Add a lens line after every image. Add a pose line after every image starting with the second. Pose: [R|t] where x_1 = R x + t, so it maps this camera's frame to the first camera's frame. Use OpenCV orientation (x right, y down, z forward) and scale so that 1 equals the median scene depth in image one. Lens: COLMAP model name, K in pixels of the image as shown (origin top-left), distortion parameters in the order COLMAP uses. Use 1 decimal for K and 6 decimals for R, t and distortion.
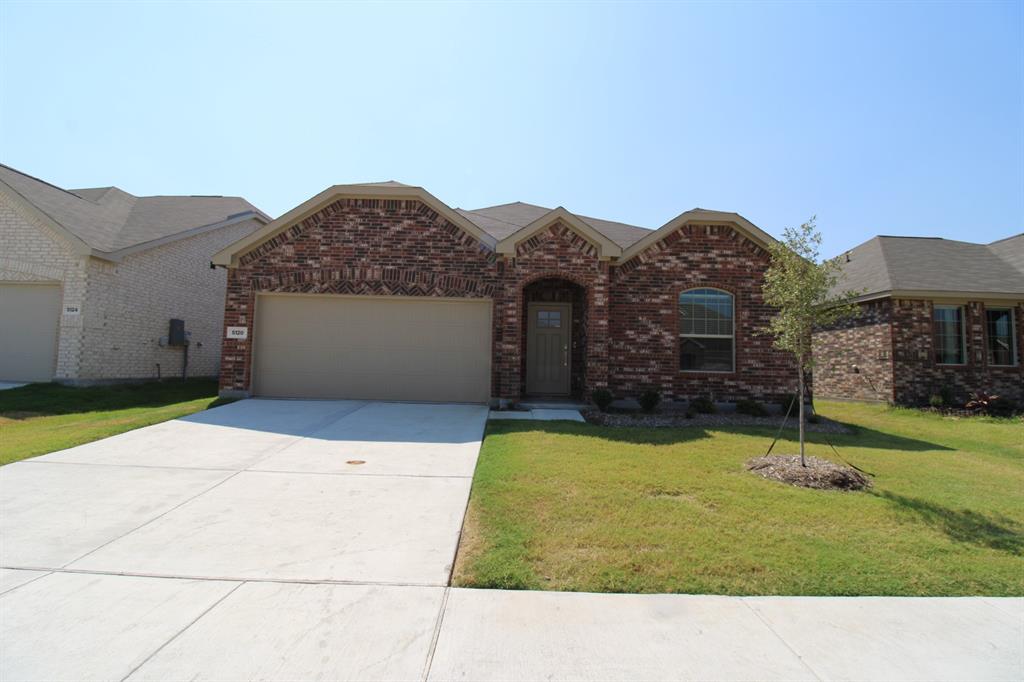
lens RADIAL K [[475.8, 0, 512.0], [0, 475.8, 341.0], [0, 0, 1]] dist [-0.002004, -0.000303]
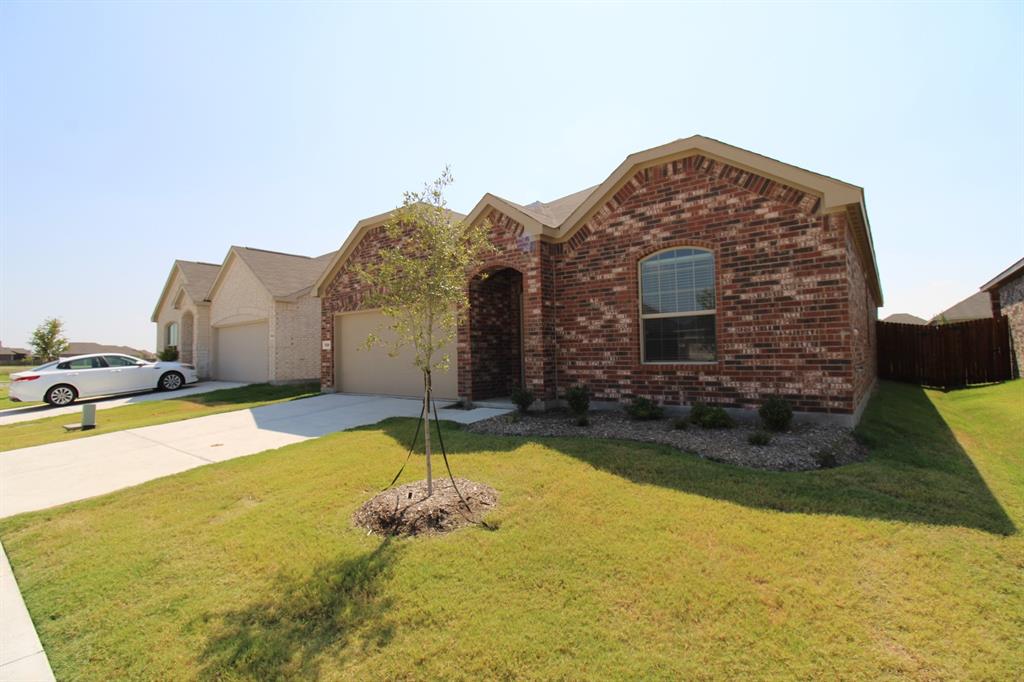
lens RADIAL K [[475.8, 0, 512.0], [0, 475.8, 341.0], [0, 0, 1]] dist [-0.002004, -0.000303]
pose [[0.775832, -0.059552, -0.628123, 0.675639], [0.075173, 0.997169, -0.001691, 0.012743], [0.626446, -0.045906, 0.778112, 0.273411]]
